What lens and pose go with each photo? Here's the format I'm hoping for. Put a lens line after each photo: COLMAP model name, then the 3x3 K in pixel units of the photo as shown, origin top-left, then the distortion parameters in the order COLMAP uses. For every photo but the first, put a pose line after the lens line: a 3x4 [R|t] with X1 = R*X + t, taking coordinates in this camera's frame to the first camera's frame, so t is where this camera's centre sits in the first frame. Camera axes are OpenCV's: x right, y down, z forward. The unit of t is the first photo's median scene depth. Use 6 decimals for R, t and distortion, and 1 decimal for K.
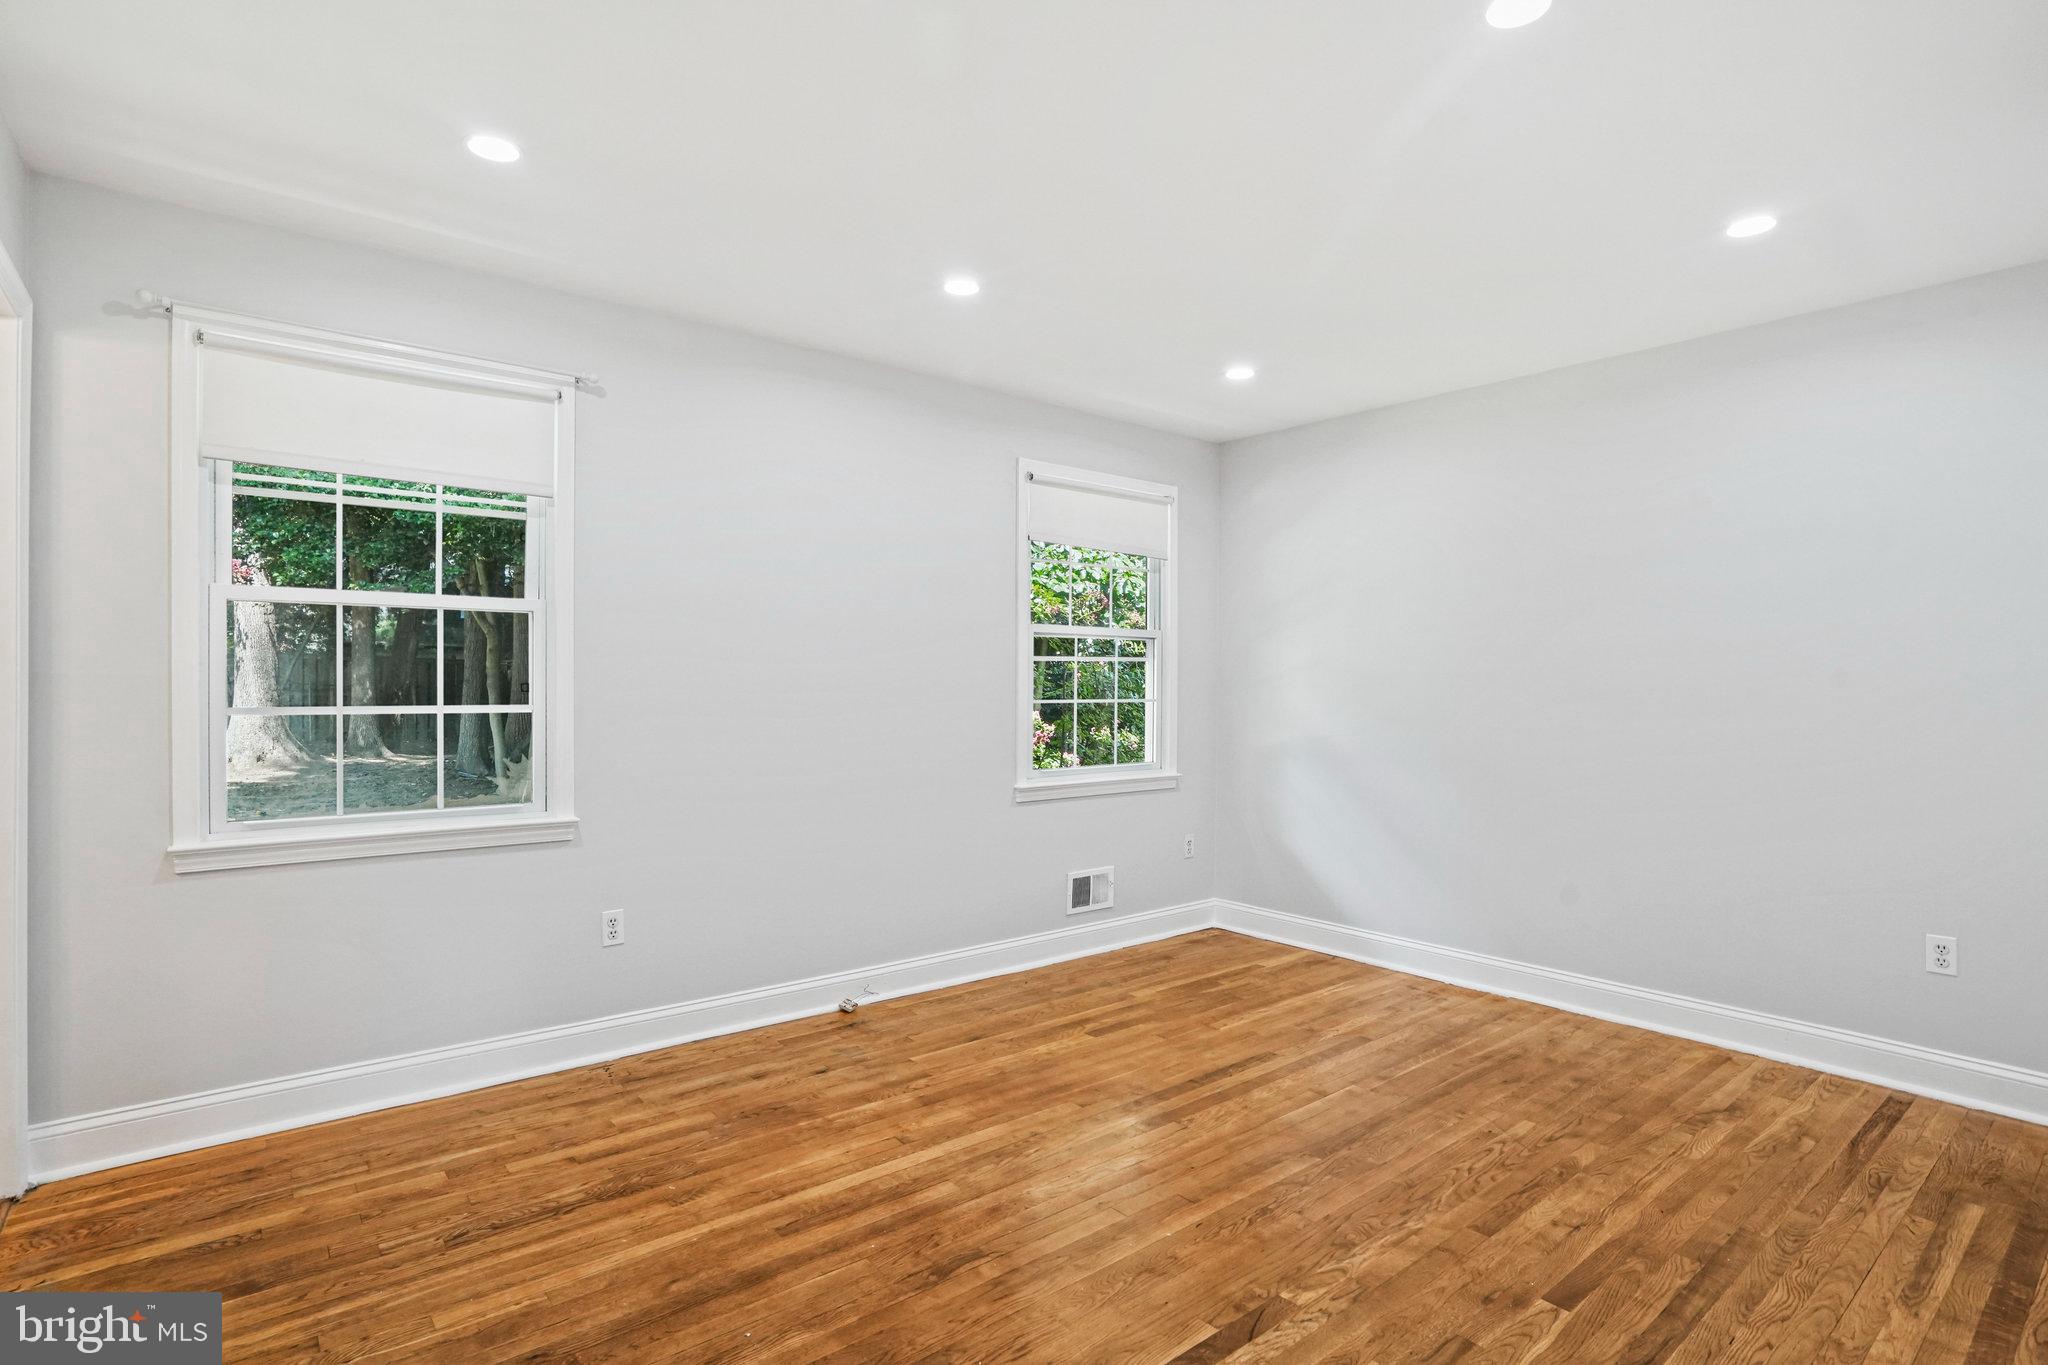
lens RADIAL K [[990.6, 0, 1022.2], [0, 990.6, 673.7], [0, 0, 1]] dist [-0.036672, 0.009518]
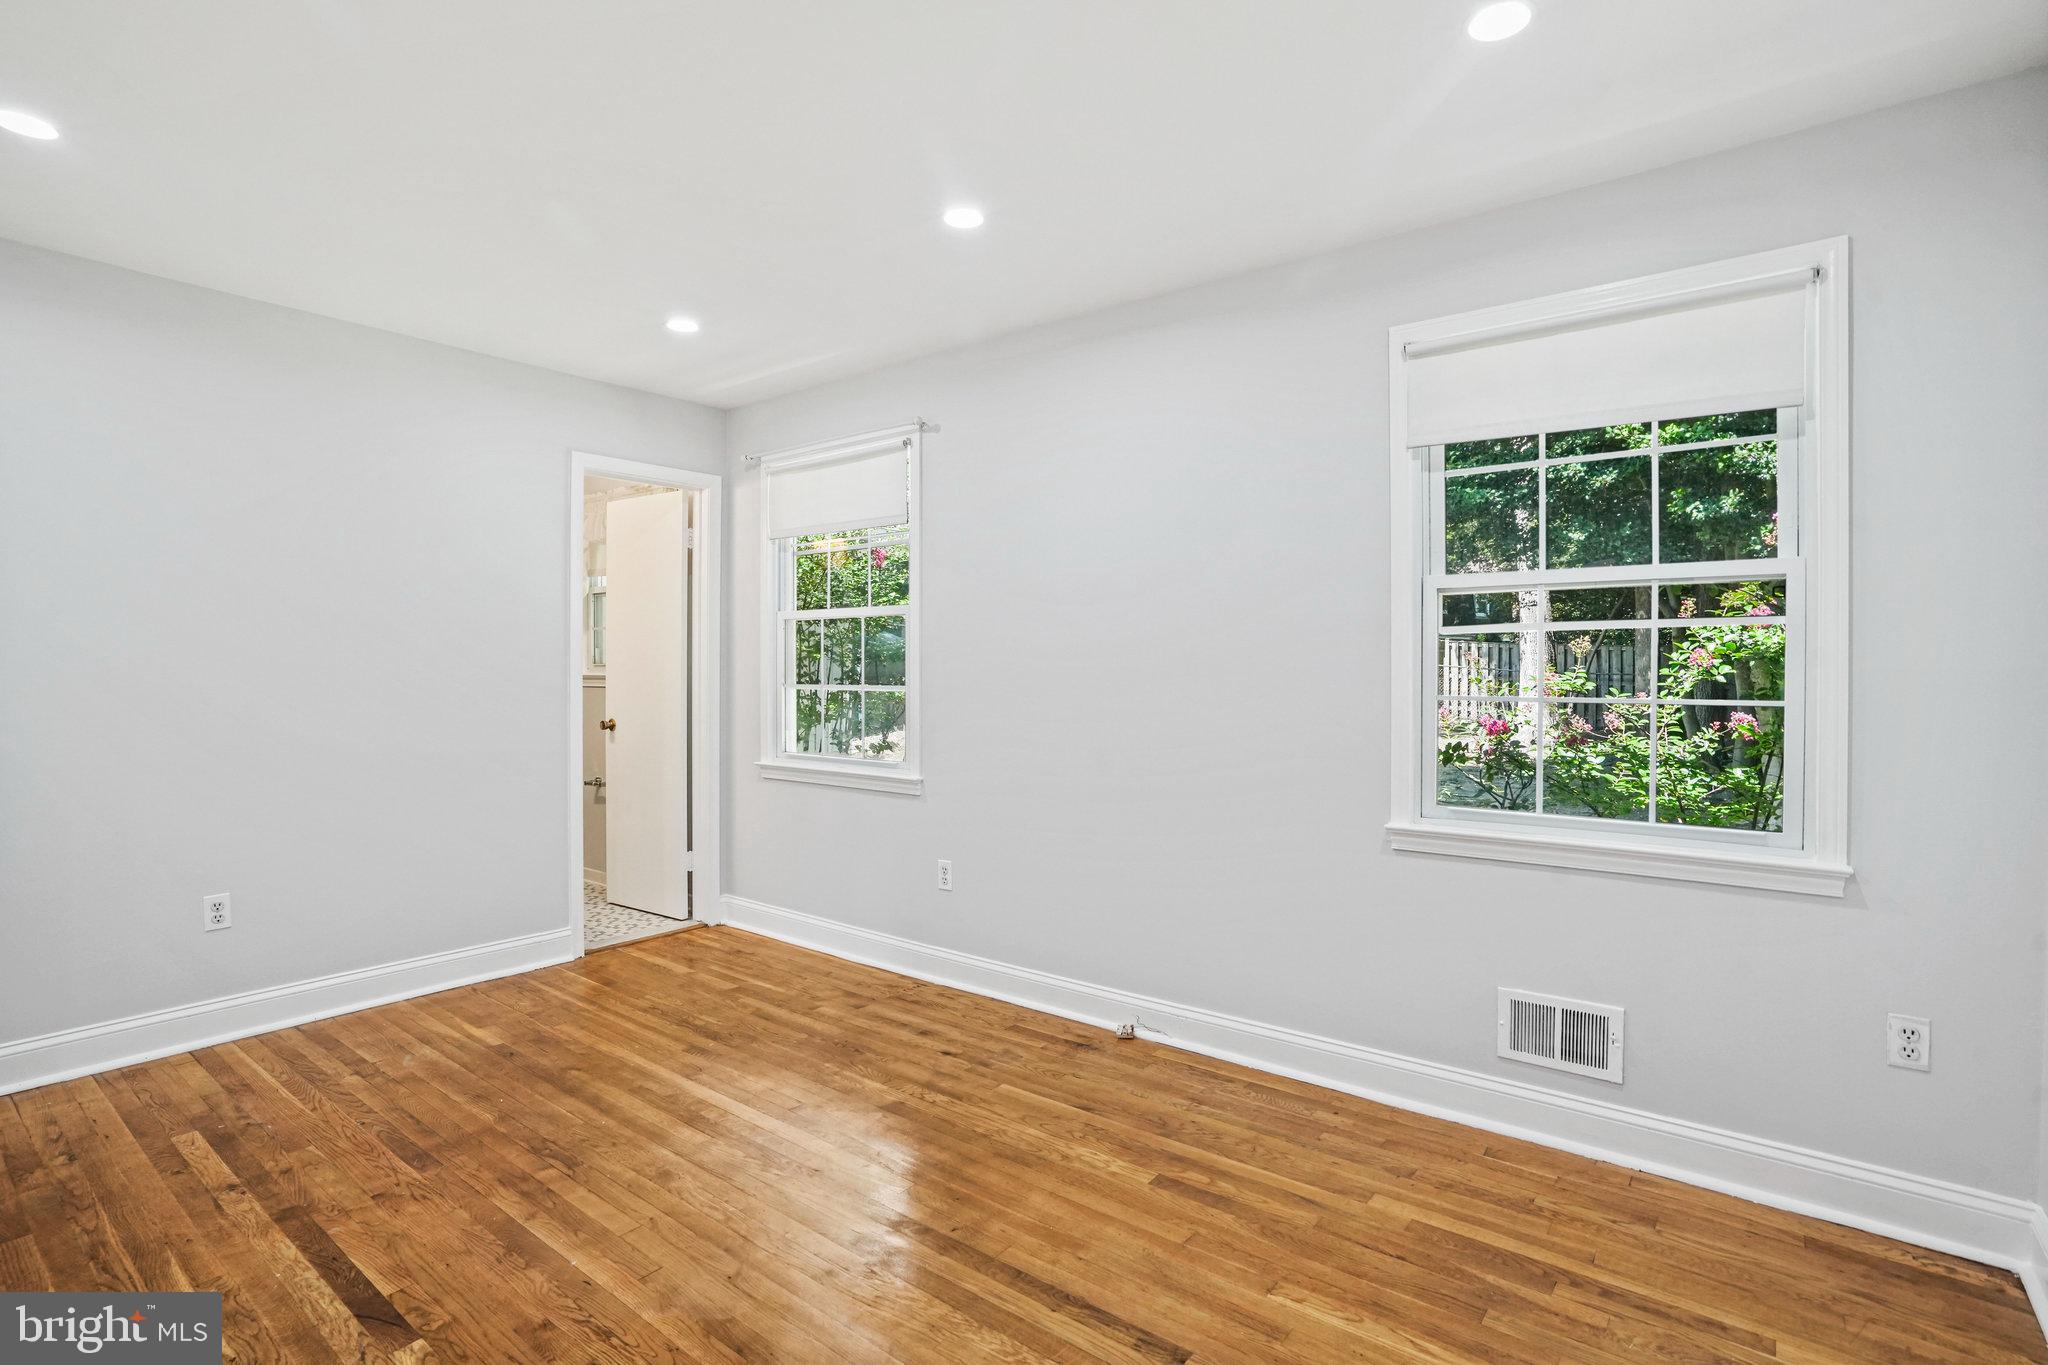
lens RADIAL K [[990.6, 0, 975.5], [0, 990.6, 651.3], [0, 0, 1]] dist [-0.036672, 0.009518]
pose [[0.210396, -0.012450, -0.977537, 0.788792], [0.015865, 0.999831, -0.009319, -0.001015], [0.977488, -0.013548, 0.210558, 0.804698]]
